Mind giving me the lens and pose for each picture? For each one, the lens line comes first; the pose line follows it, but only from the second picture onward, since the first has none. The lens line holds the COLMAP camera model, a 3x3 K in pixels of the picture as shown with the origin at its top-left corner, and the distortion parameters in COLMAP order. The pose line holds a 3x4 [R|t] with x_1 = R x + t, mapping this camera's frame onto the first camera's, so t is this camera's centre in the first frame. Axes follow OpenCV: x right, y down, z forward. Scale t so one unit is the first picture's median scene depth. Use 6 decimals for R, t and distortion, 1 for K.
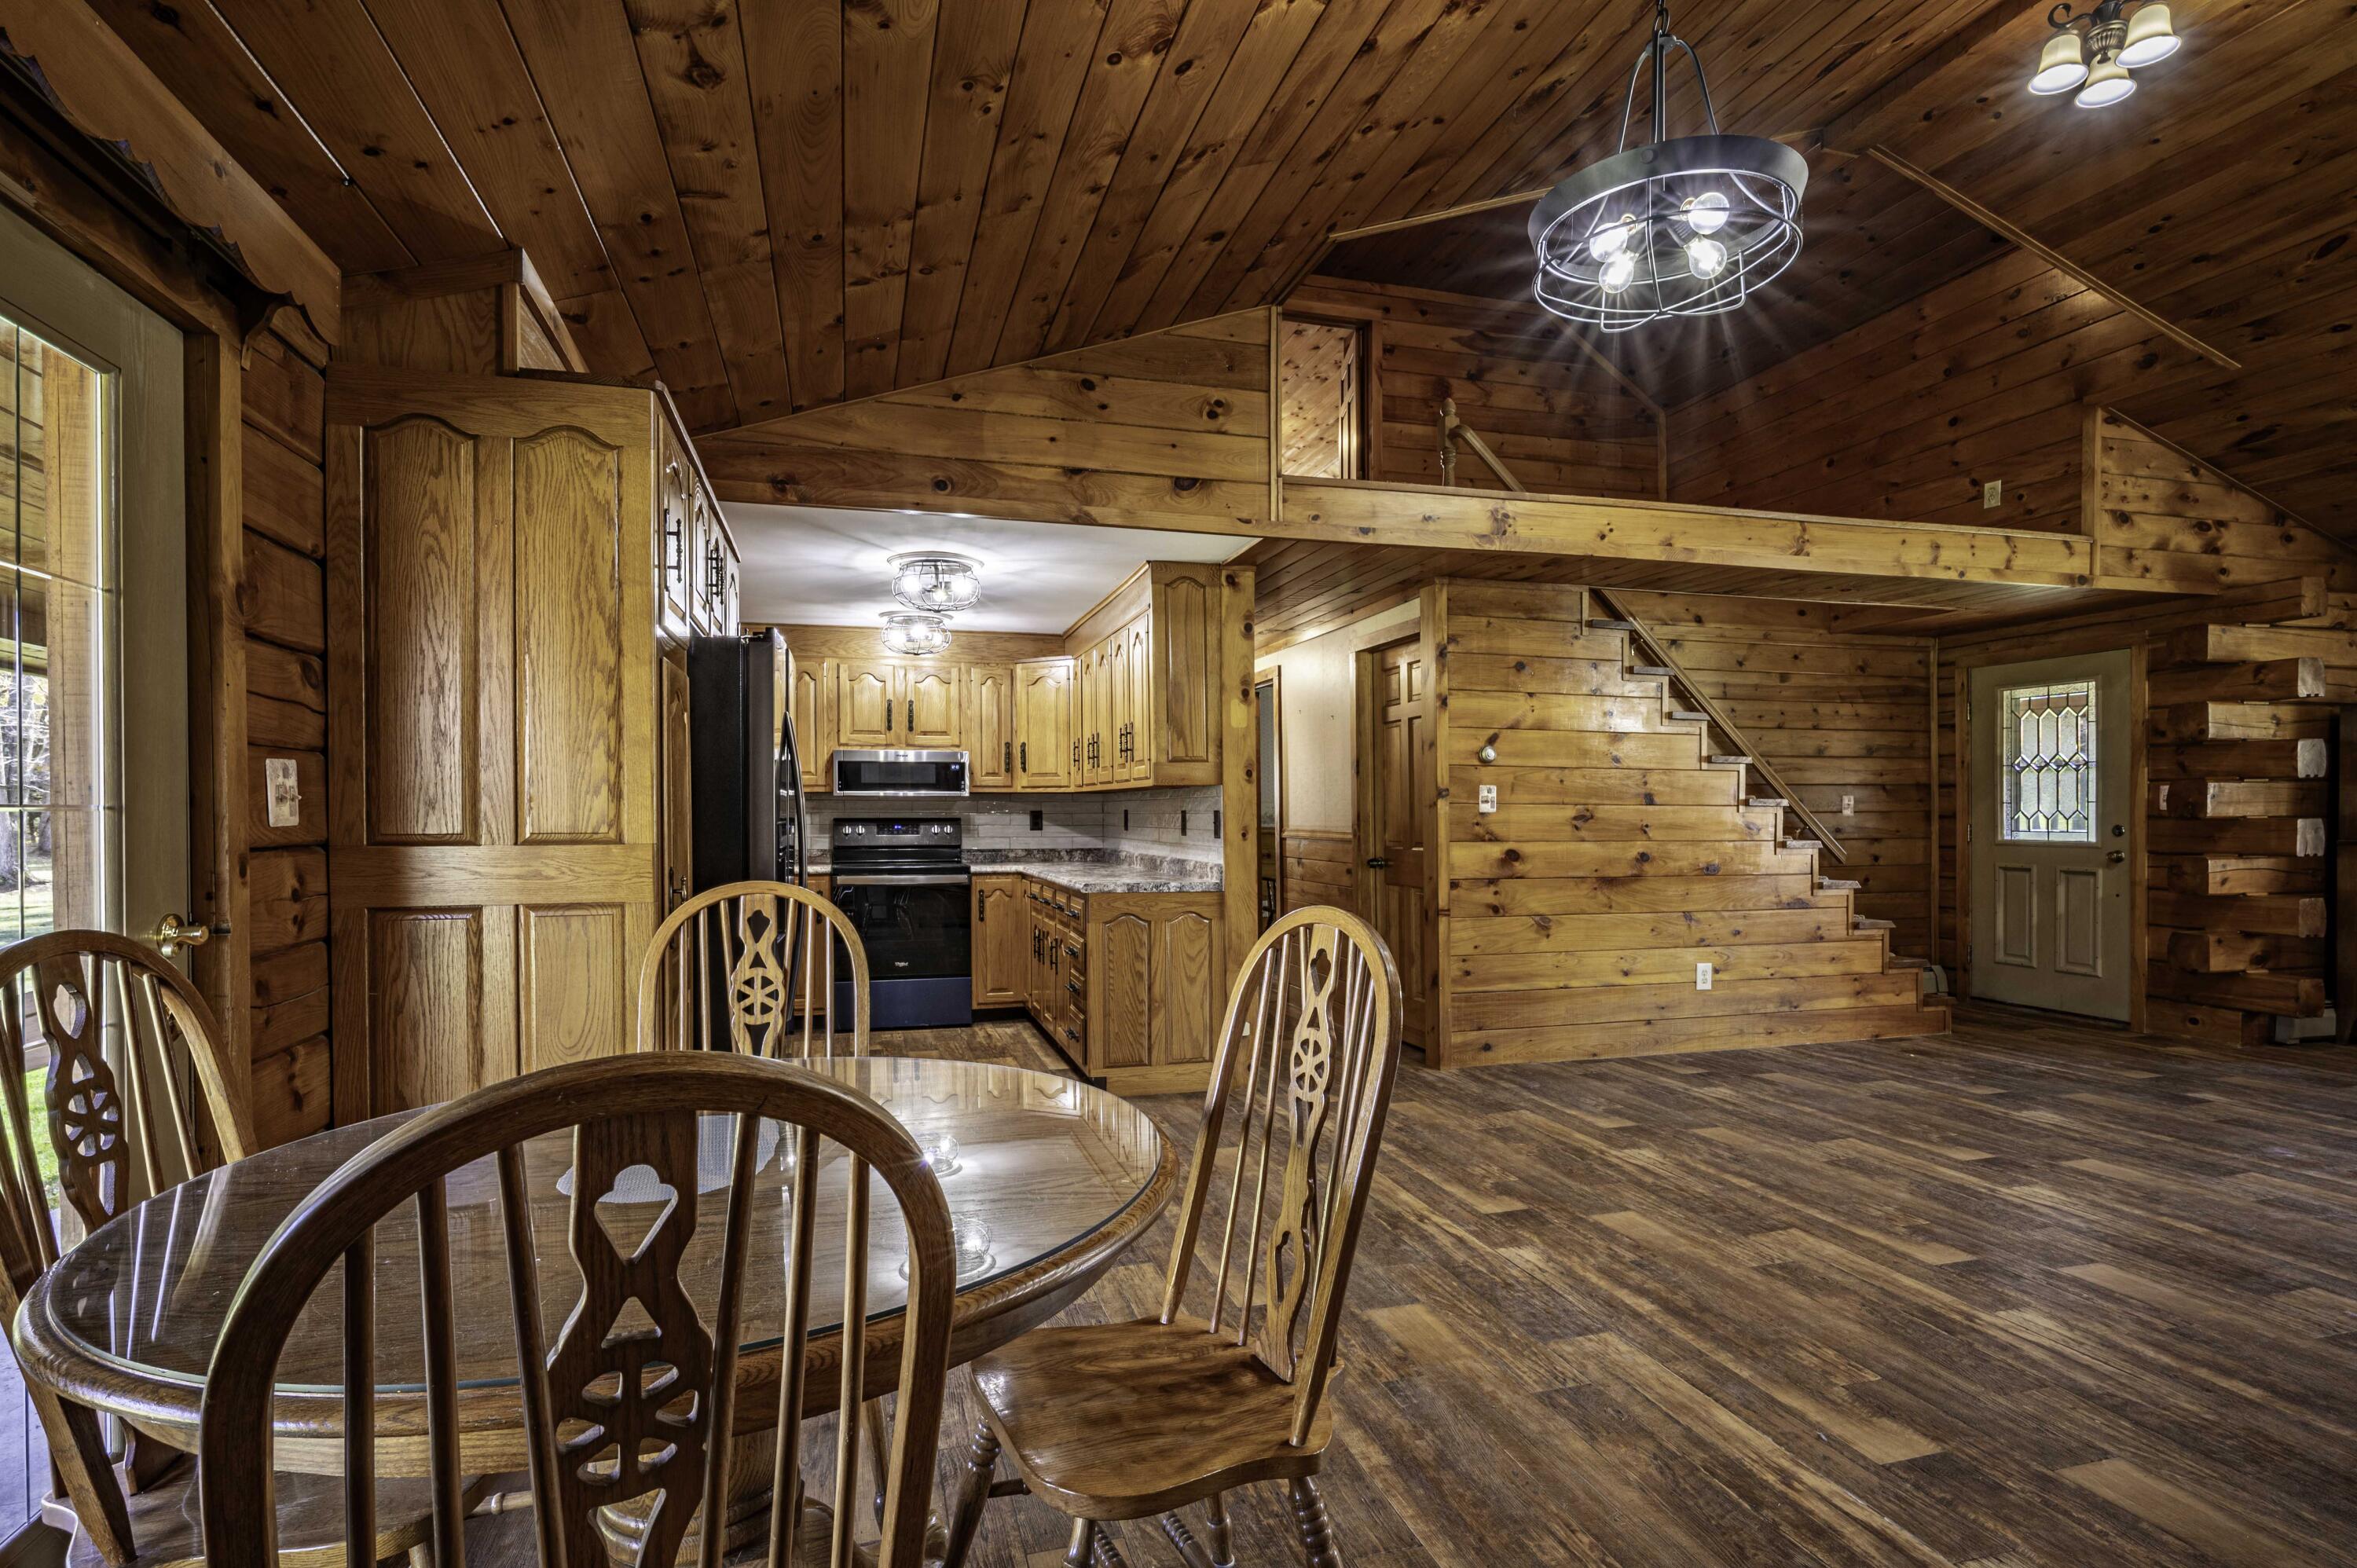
lens RADIAL K [[1145.6, 0, 1174.6], [0, 1145.6, 836.6], [0, 0, 1]] dist [-0.001863, 0.002193]
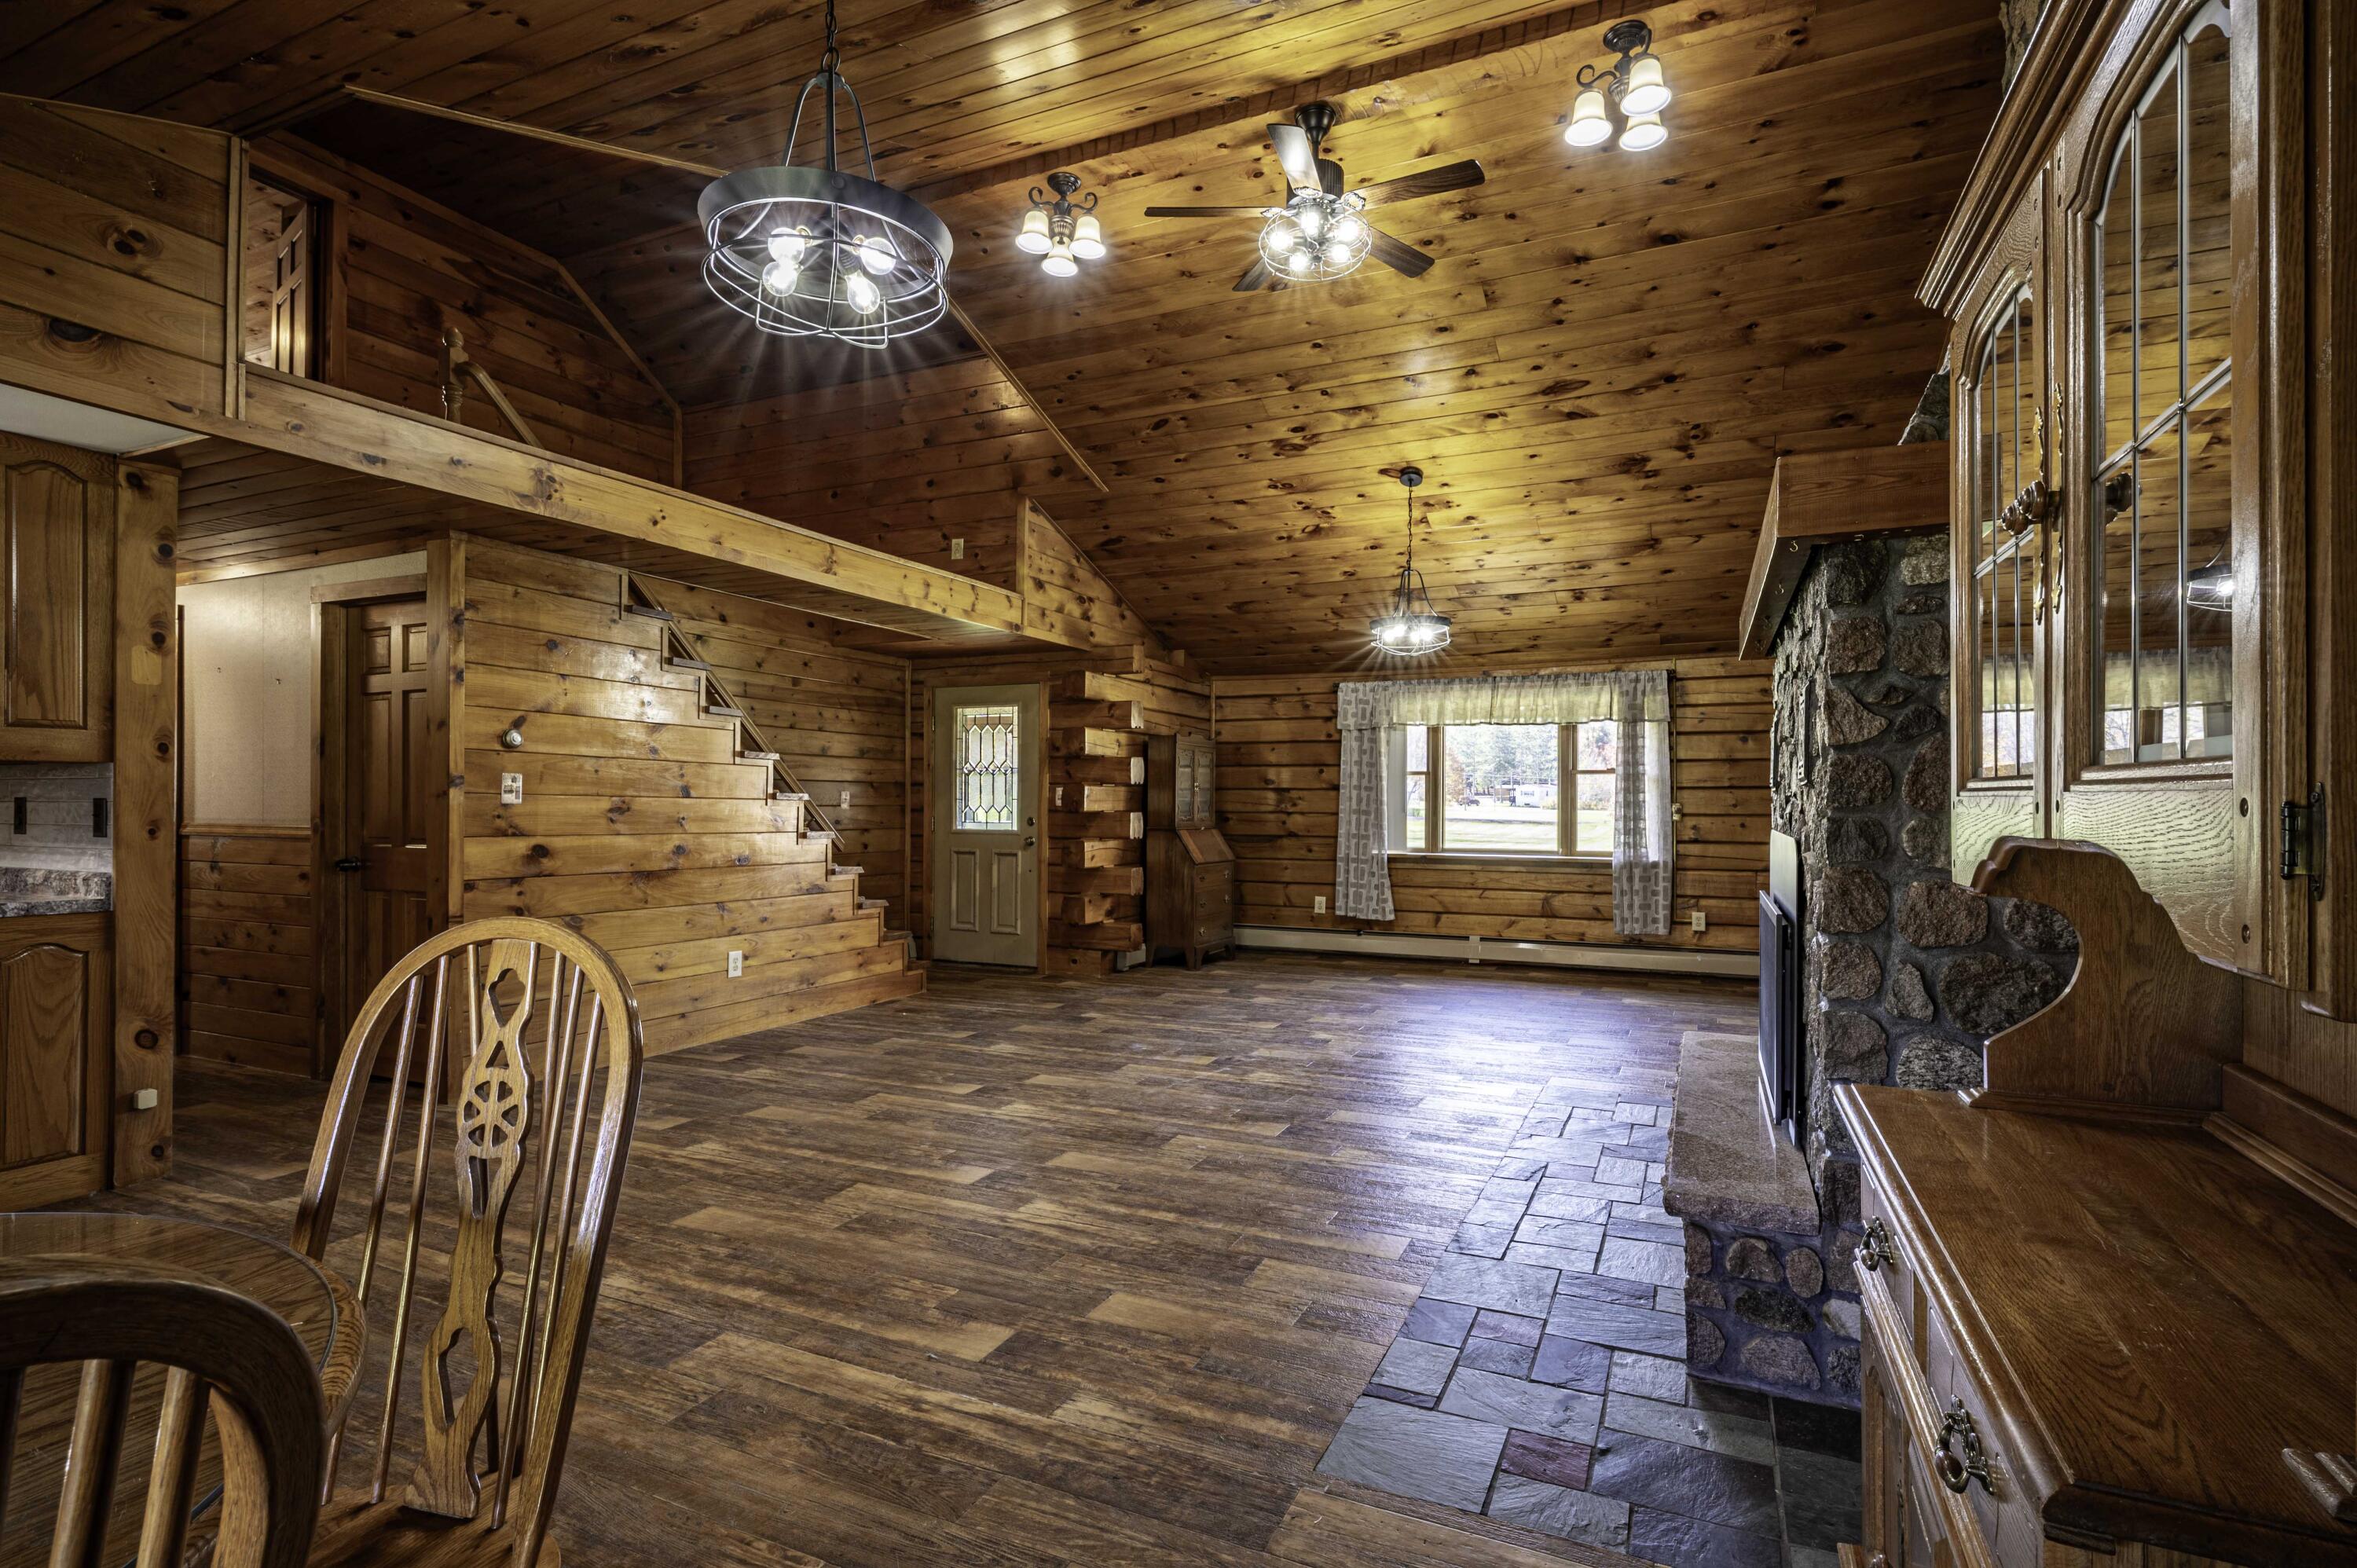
lens RADIAL K [[1131.6, 0, 1176.9], [0, 1131.6, 805.1], [0, 0, 1]] dist [-0.000168, 0.001907]
pose [[0.653669, 0.006961, 0.756749, -0.055198], [0.008697, 0.999823, -0.016709, -0.000705], [-0.756731, 0.017503, 0.653492, 0.031624]]
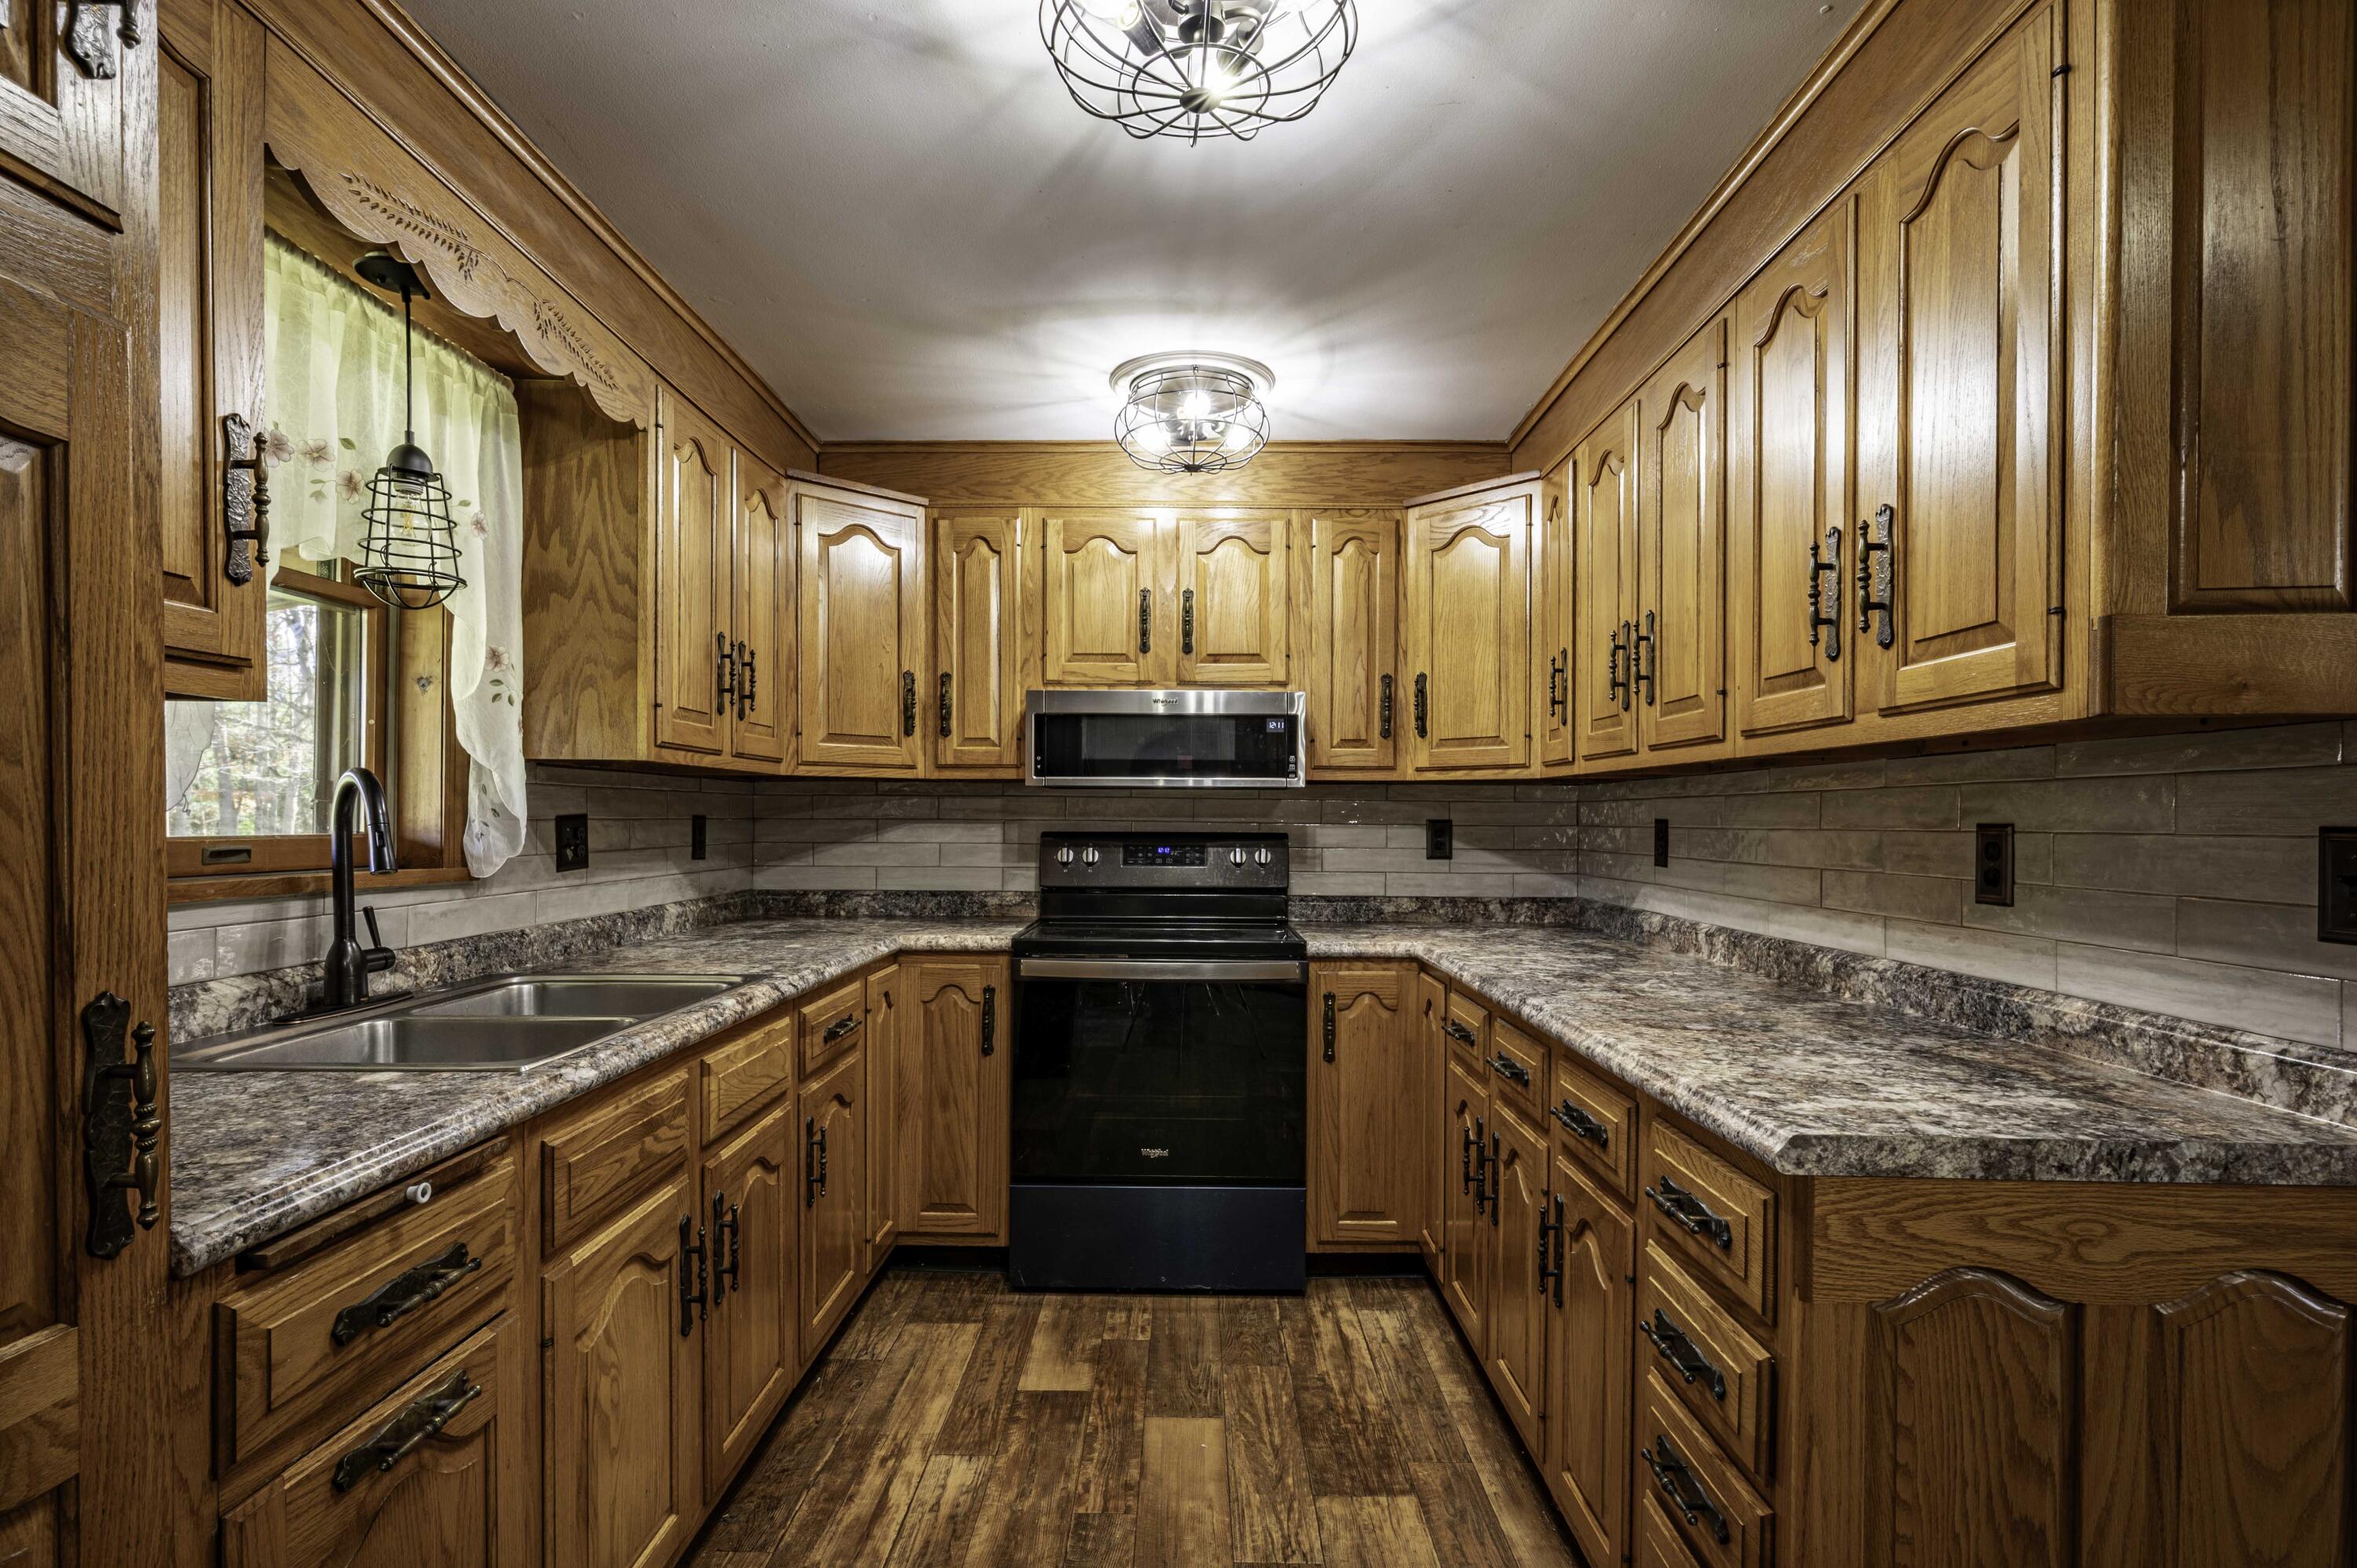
lens RADIAL K [[1145.6, 0, 1174.6], [0, 1145.6, 836.6], [0, 0, 1]] dist [-0.001863, 0.002193]
pose [[0.958470, 0.010452, -0.285002, -0.124041], [-0.012441, 0.999909, -0.005167, -0.015701], [0.284922, 0.008498, 0.958513, 0.686438]]
